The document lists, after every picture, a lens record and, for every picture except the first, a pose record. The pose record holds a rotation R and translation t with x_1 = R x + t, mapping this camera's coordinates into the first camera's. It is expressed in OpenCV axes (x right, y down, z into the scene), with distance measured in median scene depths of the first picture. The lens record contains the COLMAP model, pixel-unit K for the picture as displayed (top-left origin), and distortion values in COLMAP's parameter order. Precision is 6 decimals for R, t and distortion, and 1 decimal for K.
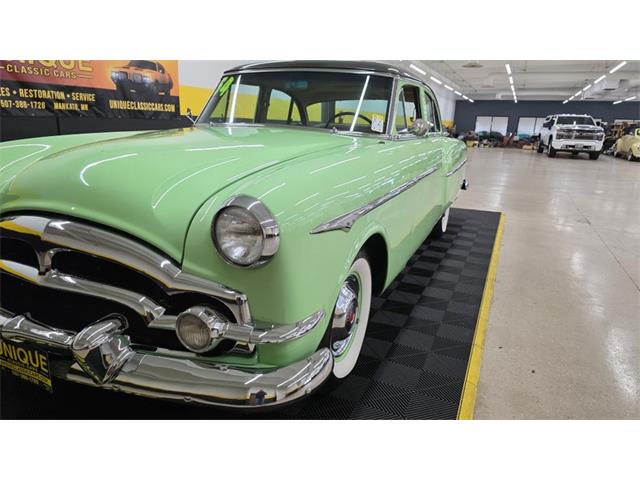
lens RADIAL K [[430.0, 0, 320.0], [0, 430.0, 240.0], [0, 0, 1]] dist [0.047706, -0.039884]
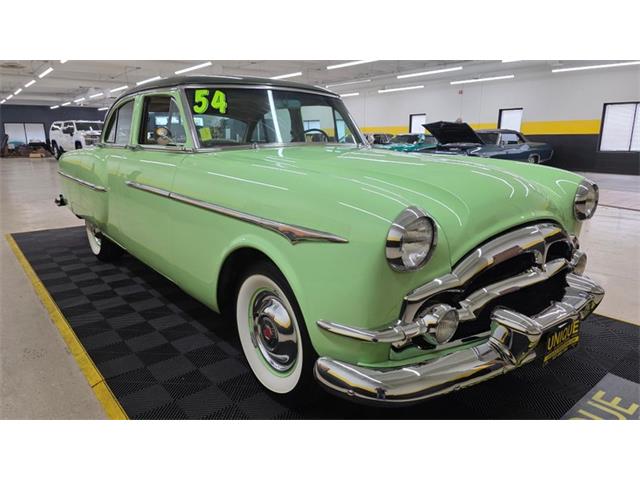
lens RADIAL K [[430.4, 0, 320.4], [0, 430.4, 246.3], [0, 0, 1]] dist [0.052217, -0.045974]
pose [[0.451085, -0.251855, 0.856207, -0.461222], [0.249058, 0.956767, 0.150222, -0.083102], [-0.857025, 0.145482, 0.494310, 0.236095]]
